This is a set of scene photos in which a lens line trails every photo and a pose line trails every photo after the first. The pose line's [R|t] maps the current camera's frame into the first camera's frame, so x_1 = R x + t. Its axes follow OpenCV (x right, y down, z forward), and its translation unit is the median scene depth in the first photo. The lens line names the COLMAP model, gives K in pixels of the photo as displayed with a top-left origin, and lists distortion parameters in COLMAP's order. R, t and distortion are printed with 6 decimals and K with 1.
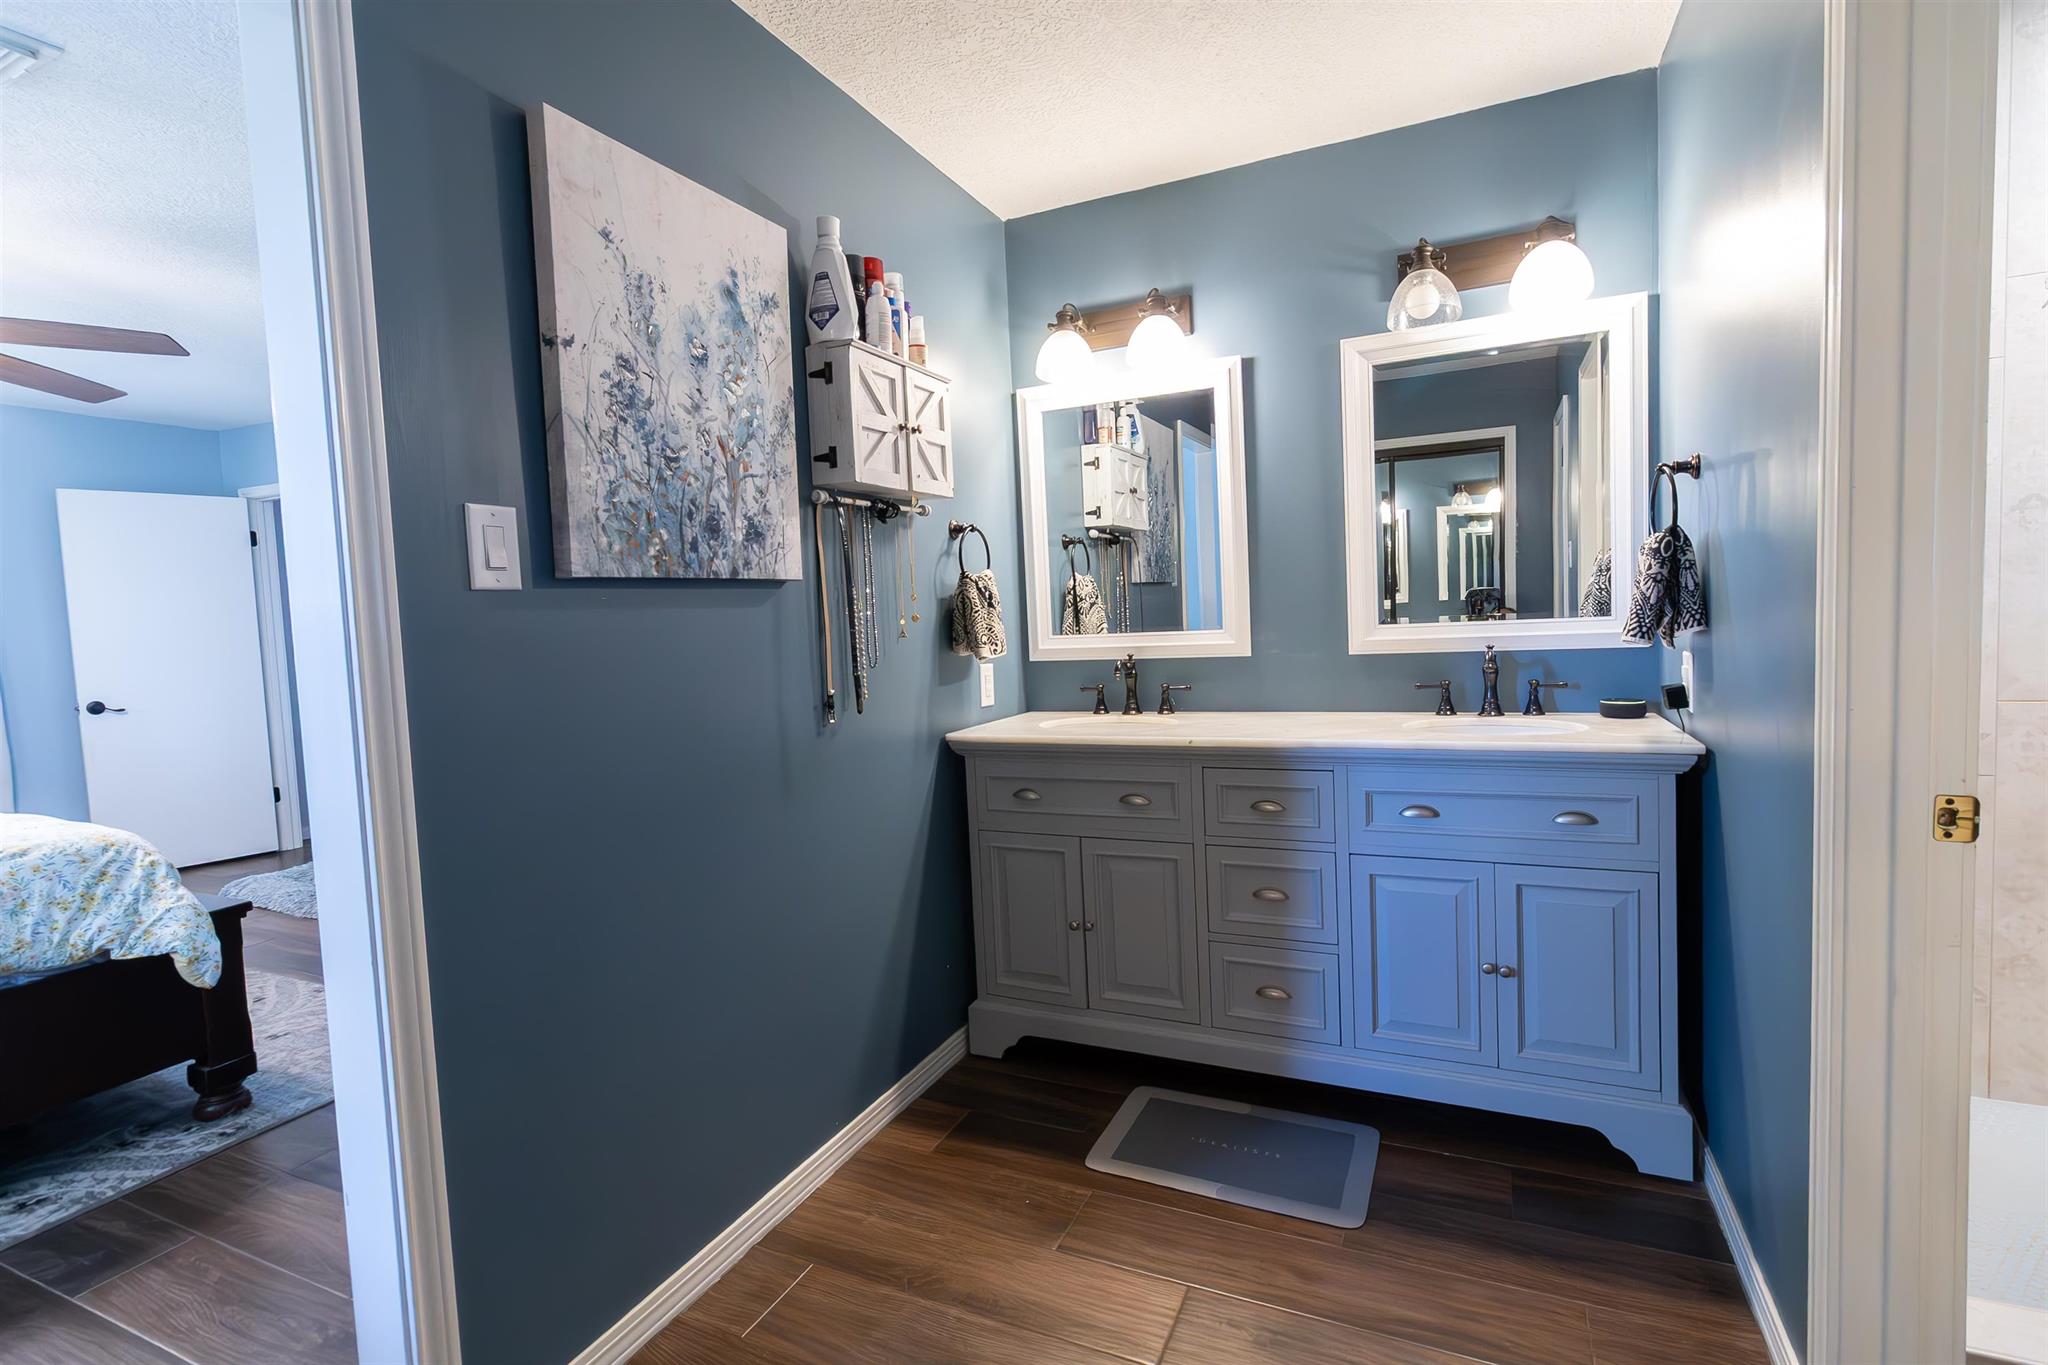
lens RADIAL K [[945.9, 0, 1021.6], [0, 945.9, 668.3], [0, 0, 1]] dist [0.001453, -0.000503]
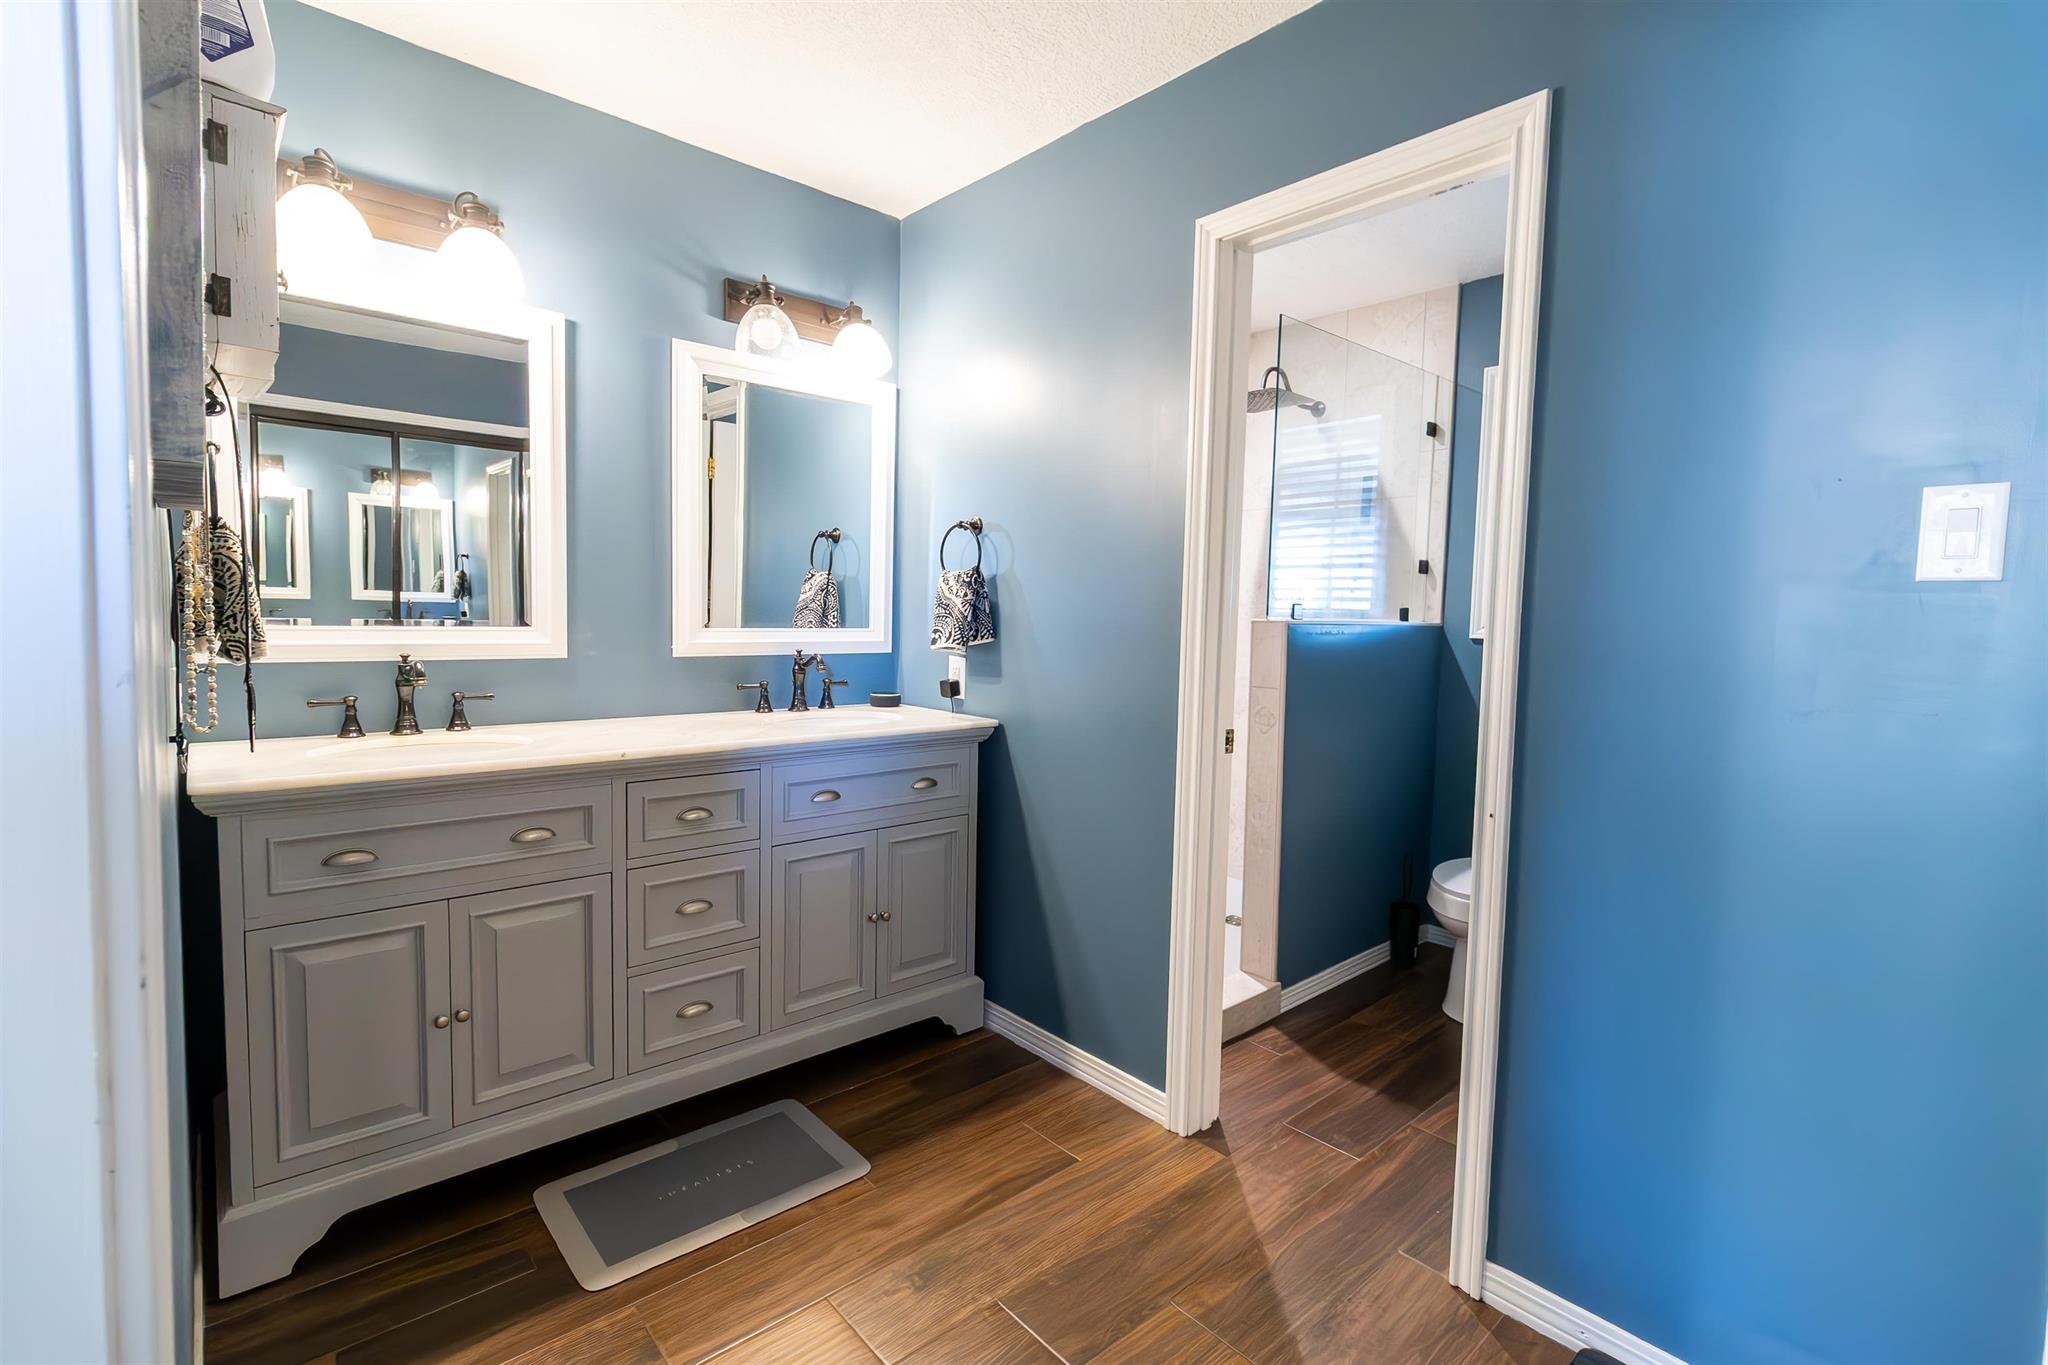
lens RADIAL K [[945.9, 0, 1021.6], [0, 945.9, 668.3], [0, 0, 1]] dist [0.001453, -0.000503]
pose [[0.391172, -0.003688, 0.920310, -0.492114], [0.013048, 0.999914, -0.001539, 0.004210], [-0.920225, 0.012610, 0.391187, 0.323274]]
